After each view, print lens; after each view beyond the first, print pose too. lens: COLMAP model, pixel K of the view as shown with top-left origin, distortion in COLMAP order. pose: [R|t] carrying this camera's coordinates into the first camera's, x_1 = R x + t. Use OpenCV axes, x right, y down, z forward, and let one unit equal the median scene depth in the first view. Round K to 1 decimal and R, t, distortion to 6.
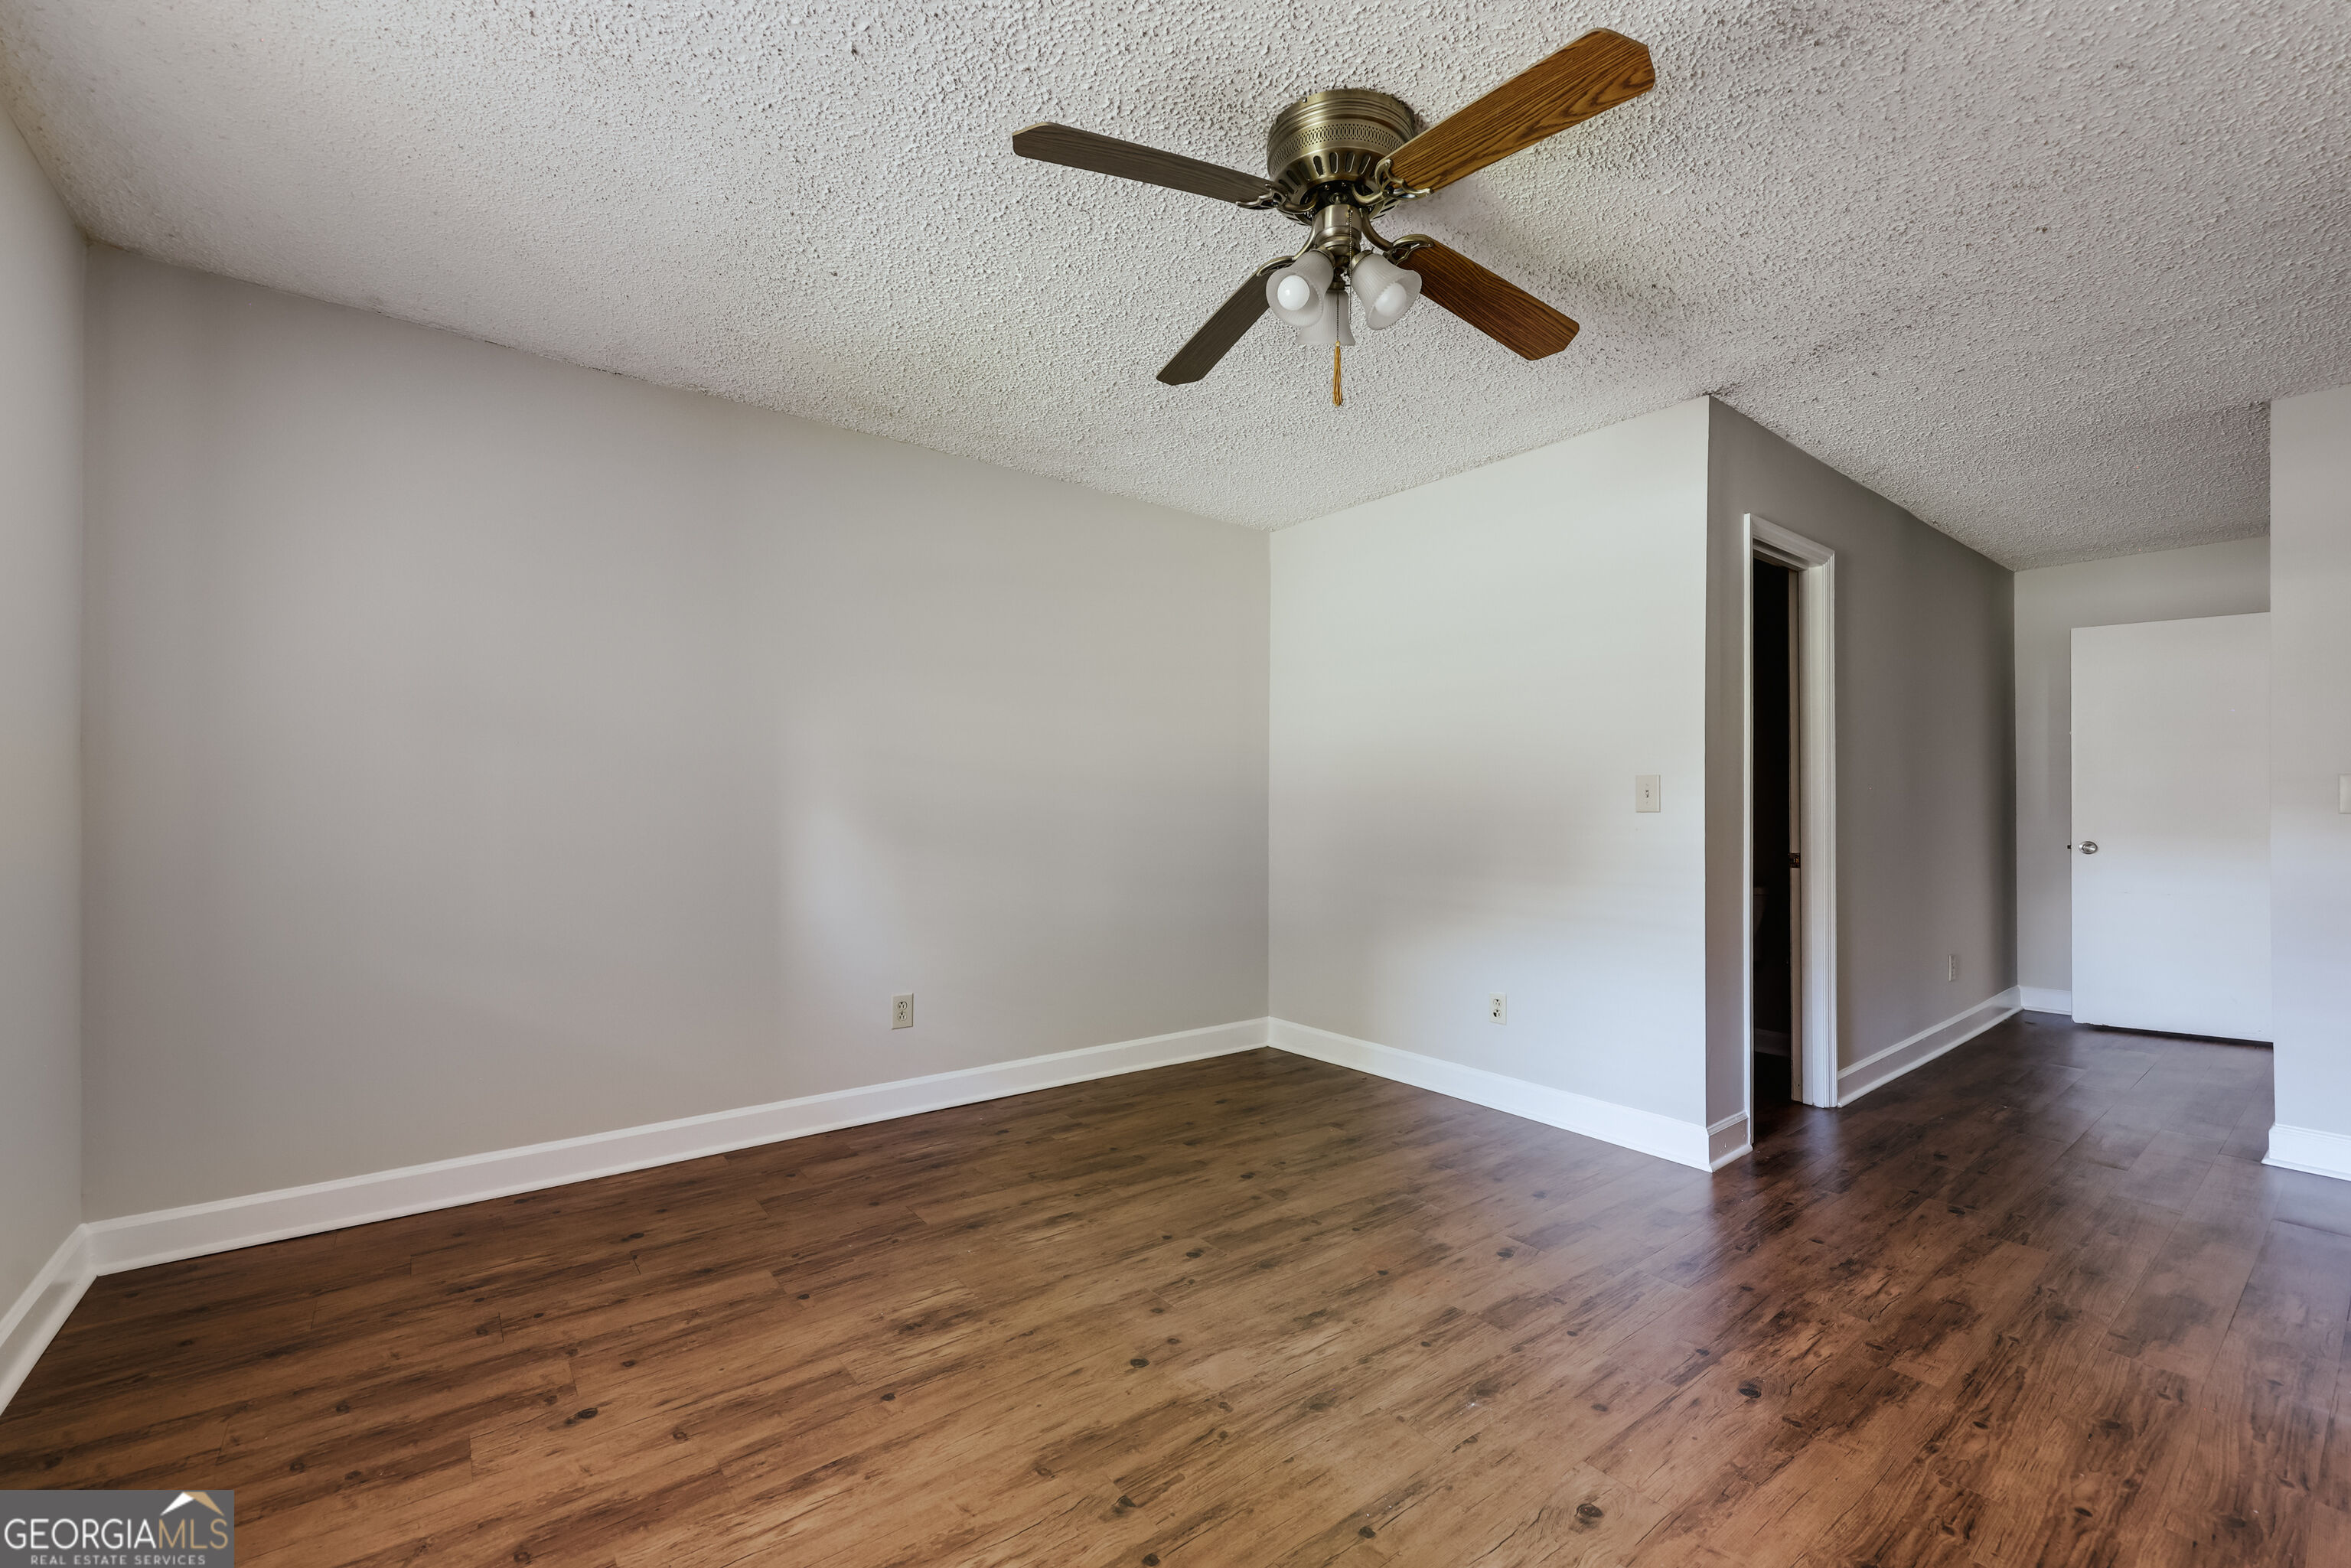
lens RADIAL K [[1016.6, 0, 1129.7], [0, 1016.6, 799.9], [0, 0, 1]] dist [-0.002049, 0.001063]
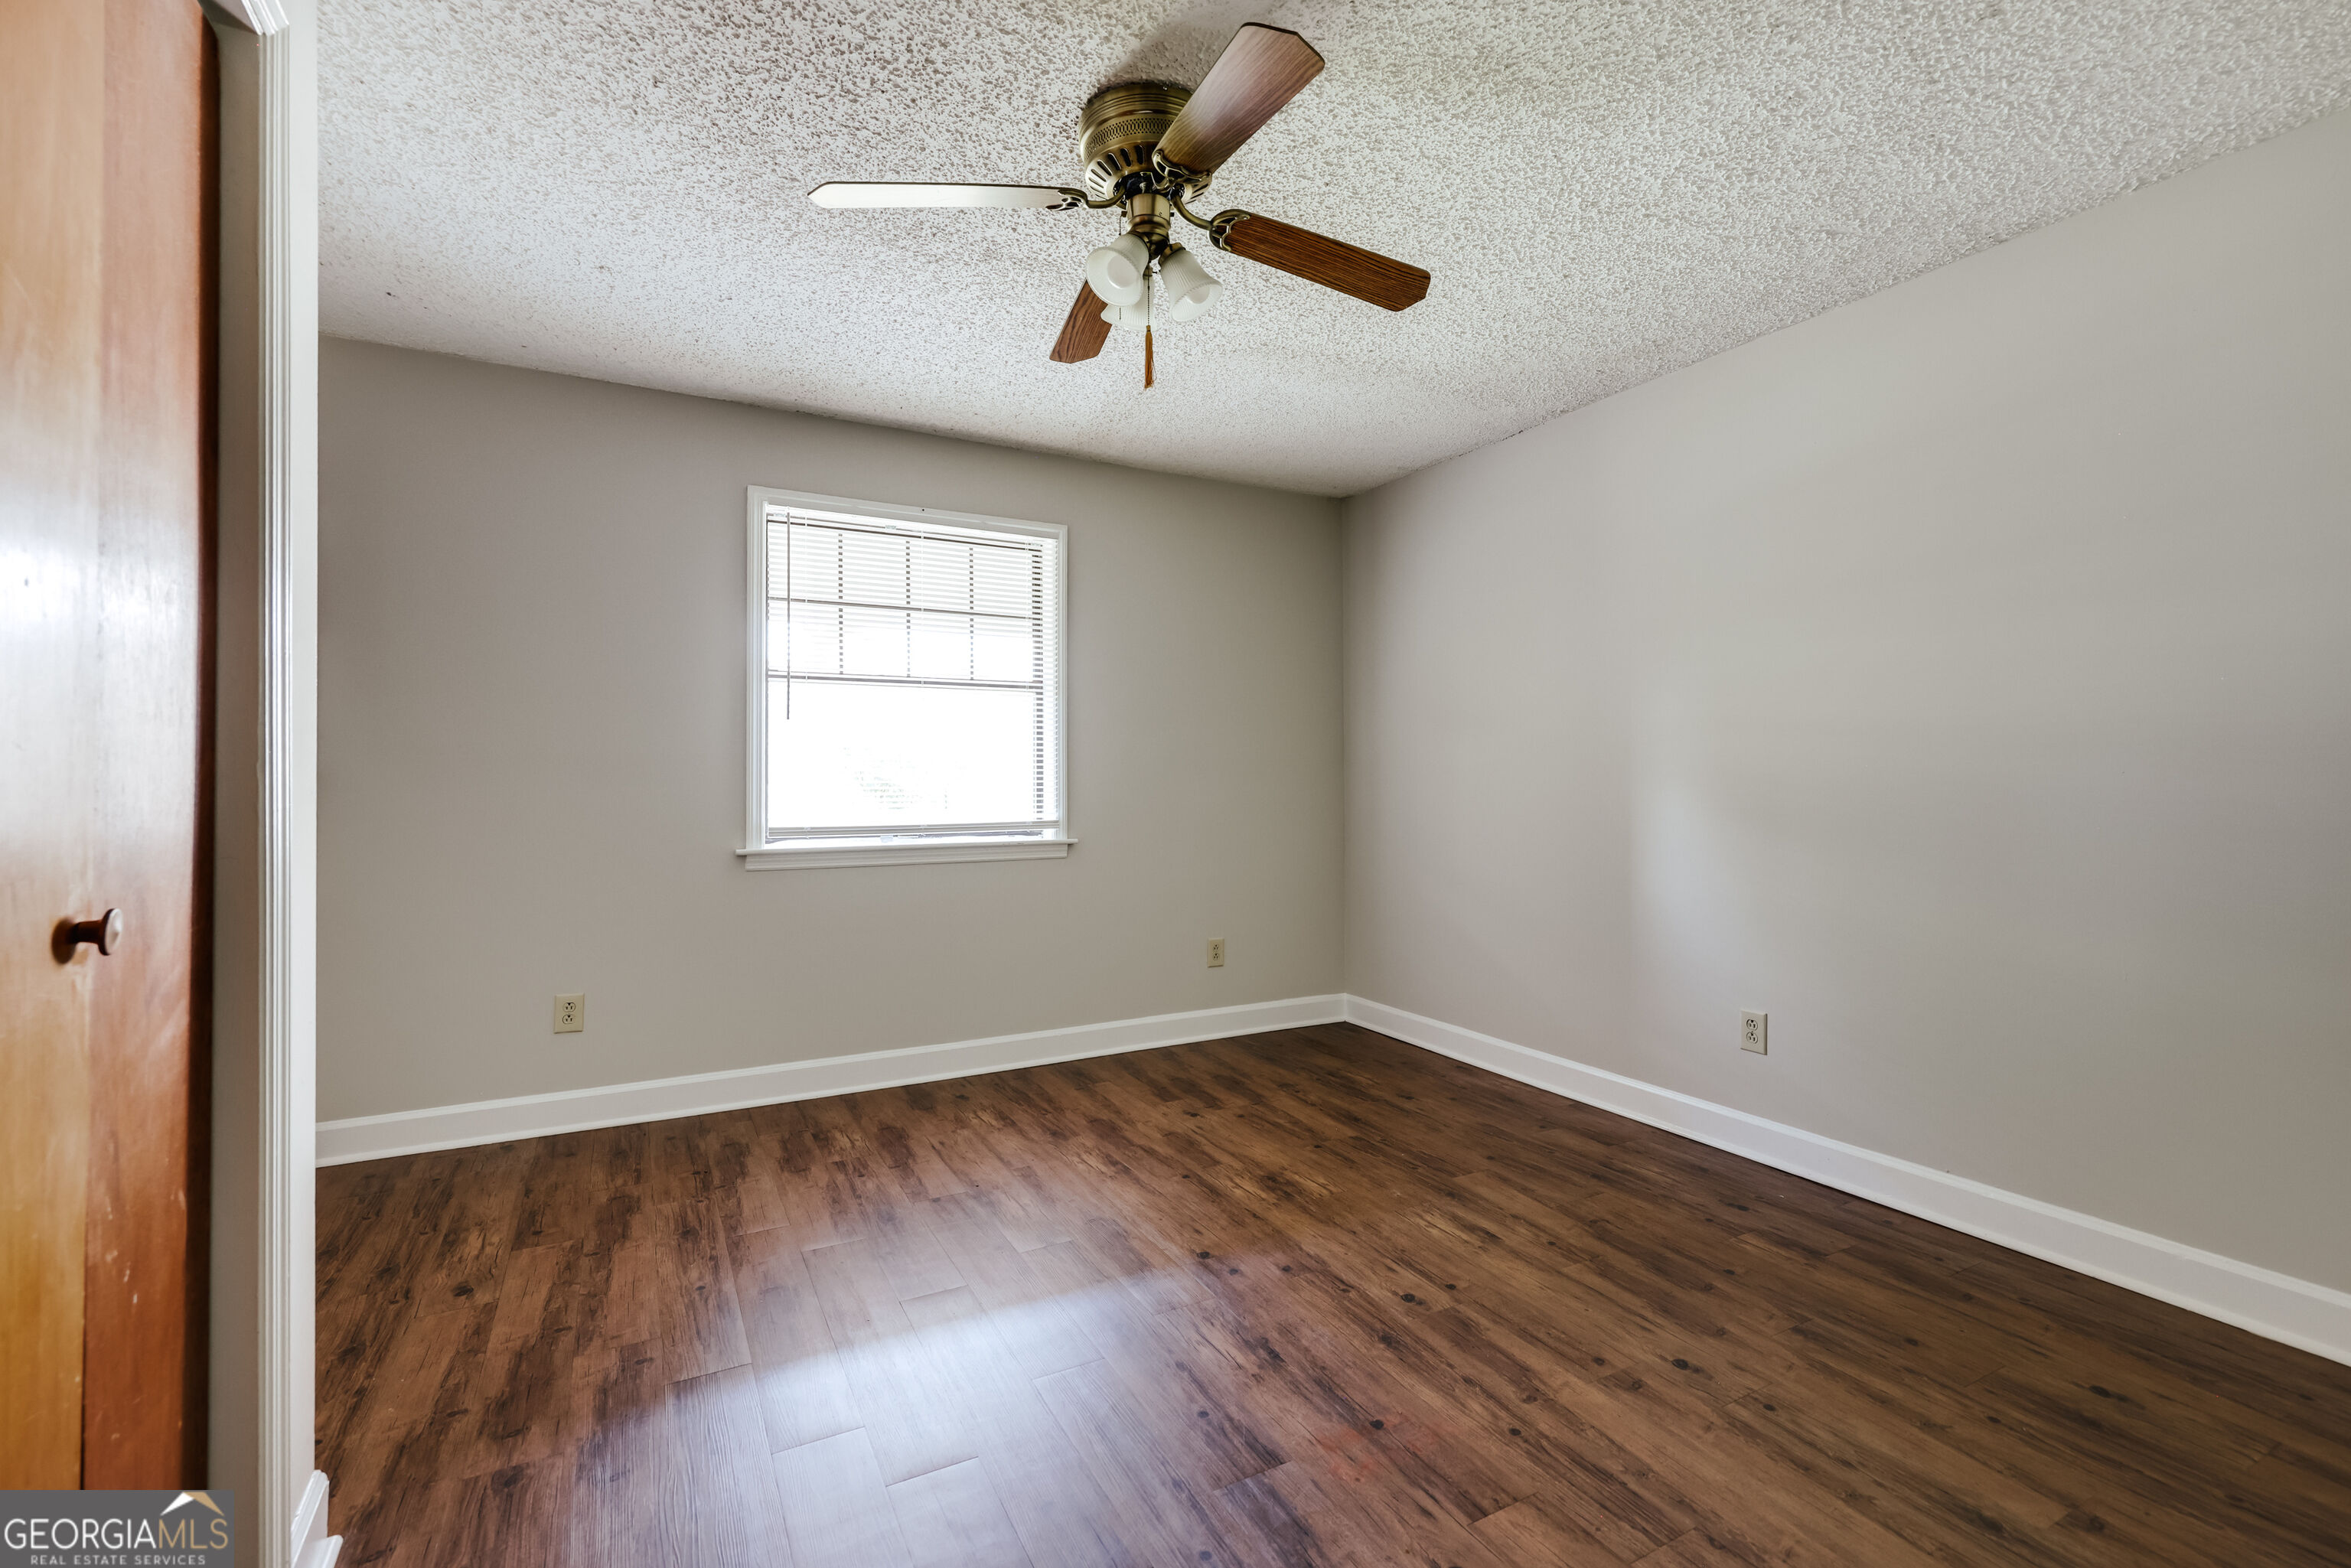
lens RADIAL K [[1016.6, 0, 1189.4], [0, 1016.6, 780.4], [0, 0, 1]] dist [-0.002049, 0.001063]
pose [[-0.156424, -0.002959, -0.987686, 1.032309], [0.002270, 0.999992, -0.003356, -0.003142], [0.987687, -0.002767, -0.156416, 1.008876]]
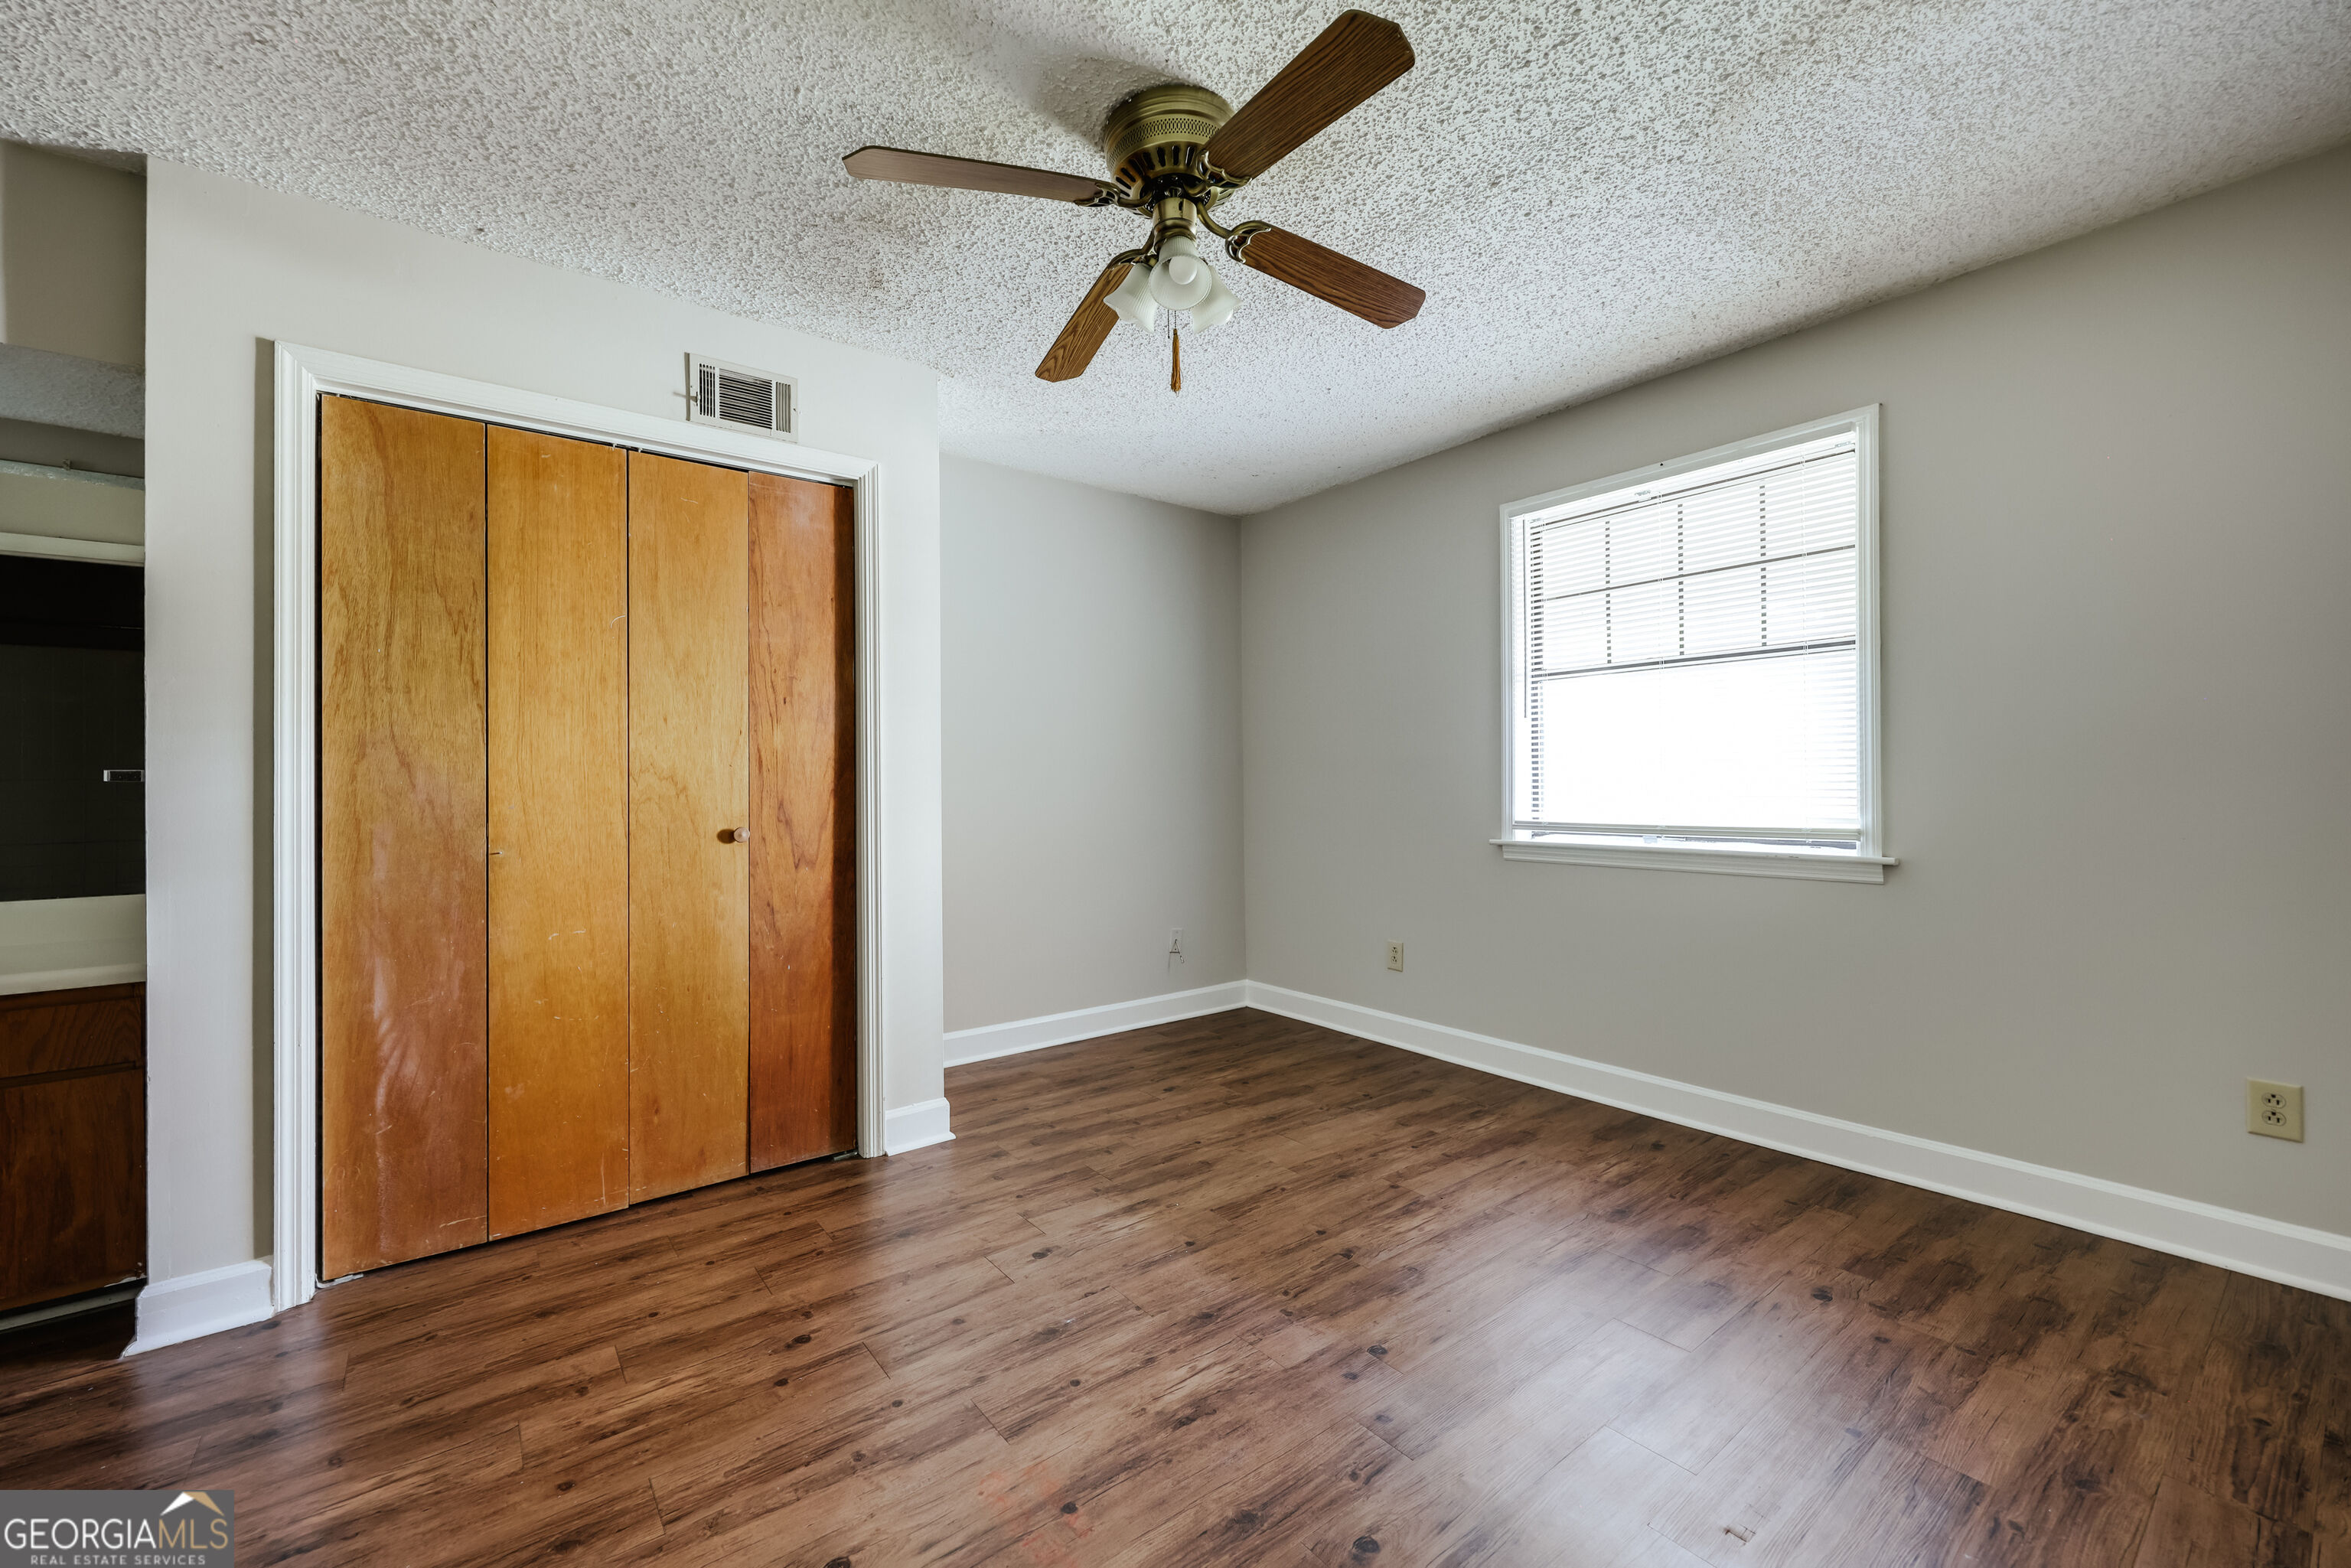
lens RADIAL K [[922.3, 0, 1128.2], [0, 922.3, 776.8], [0, 0, 1]] dist [-0.001539, 0.000745]
pose [[-0.999884, 0.009347, 0.012000, 0.204730], [0.009269, 0.999936, -0.006563, -0.004704], [-0.012060, -0.006451, -0.999906, 1.644233]]
